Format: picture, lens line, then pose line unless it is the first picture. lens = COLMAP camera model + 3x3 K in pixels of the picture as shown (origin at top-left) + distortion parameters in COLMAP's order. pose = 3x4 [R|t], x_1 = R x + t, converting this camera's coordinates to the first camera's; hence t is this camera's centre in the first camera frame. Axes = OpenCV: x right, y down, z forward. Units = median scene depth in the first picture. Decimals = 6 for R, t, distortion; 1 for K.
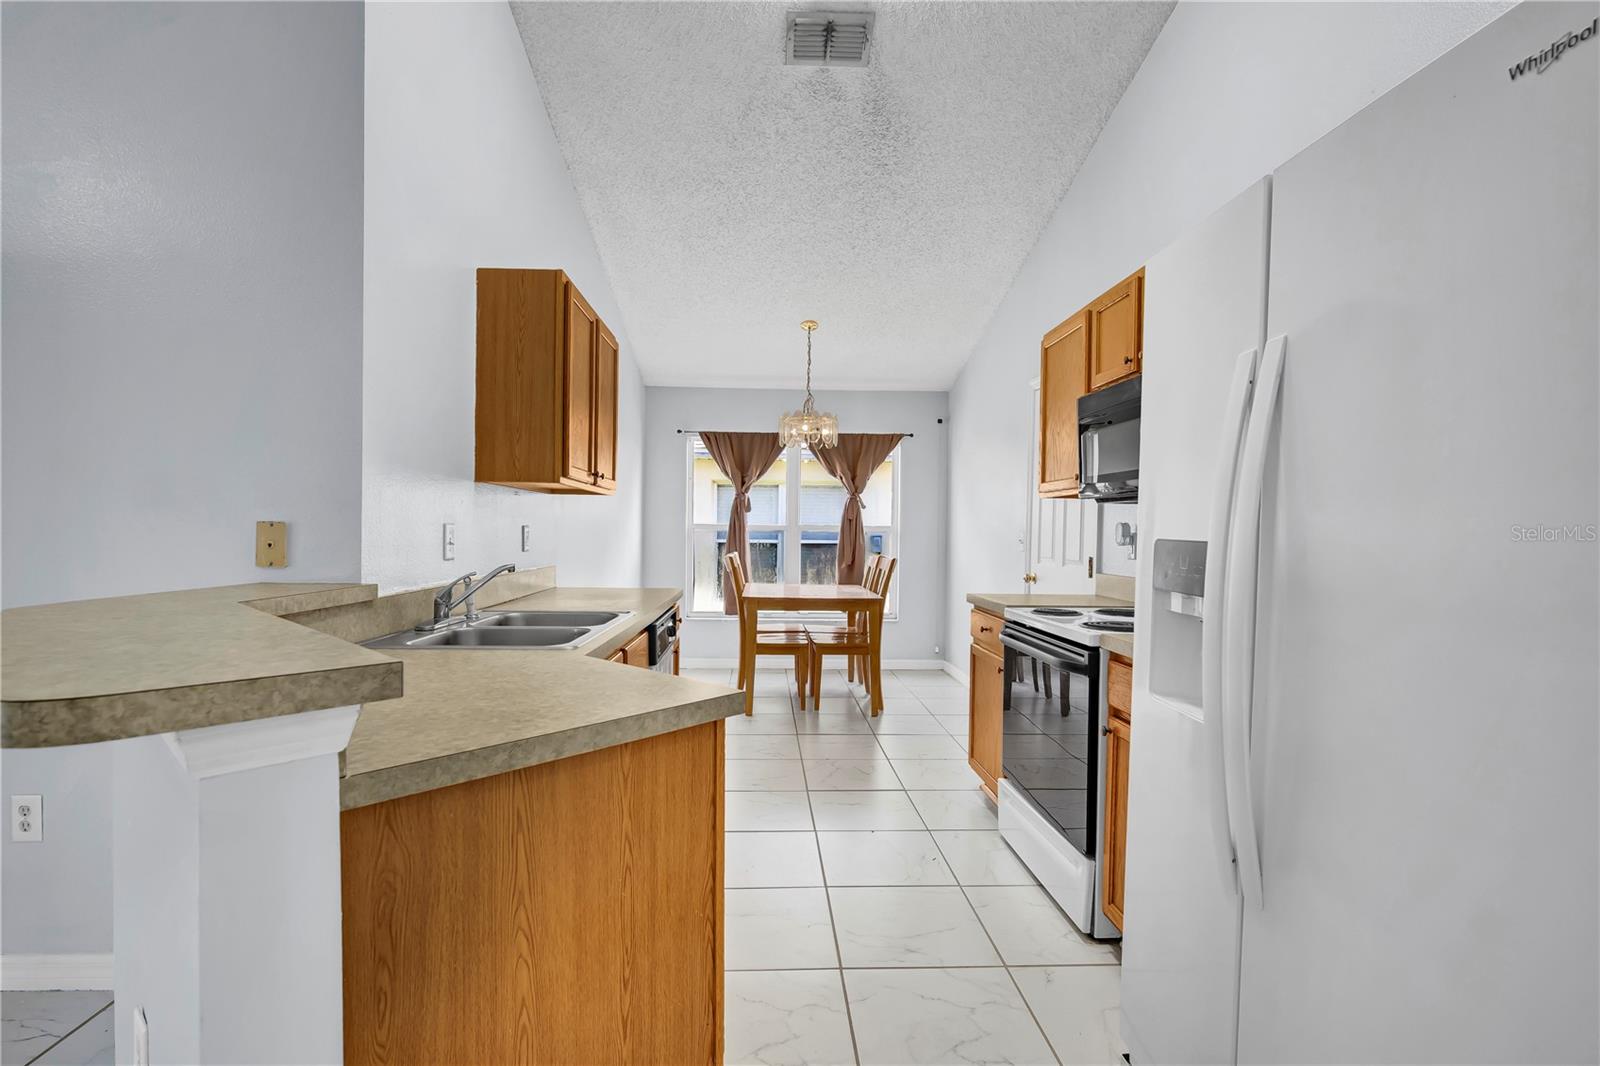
lens RADIAL K [[715.4, 0, 795.8], [0, 715.4, 535.2], [0, 0, 1]] dist [-0.008488, 0.000011]
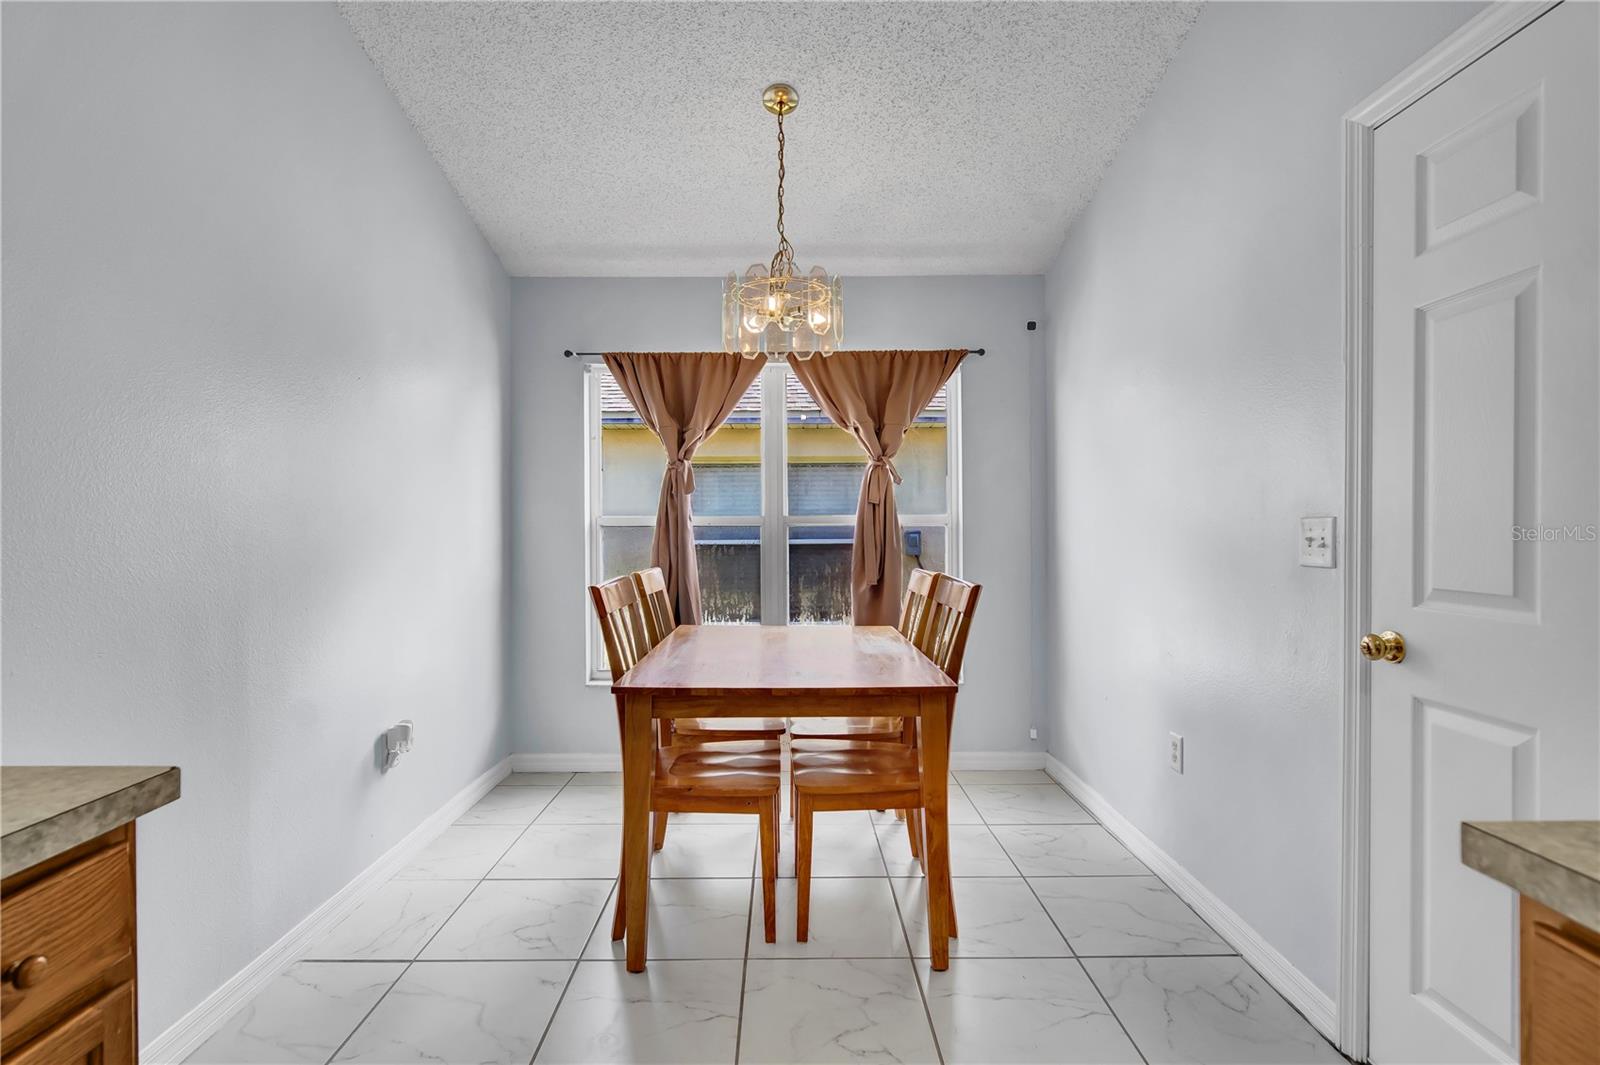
lens RADIAL K [[715.4, 0, 795.8], [0, 715.4, 534.7], [0, 0, 1]] dist [-0.008488, 0.000011]
pose [[0.999180, -0.017956, -0.036281, 0.034883], [0.018167, 0.999820, 0.005493, -0.001873], [0.036176, -0.006148, 0.999327, 0.442095]]
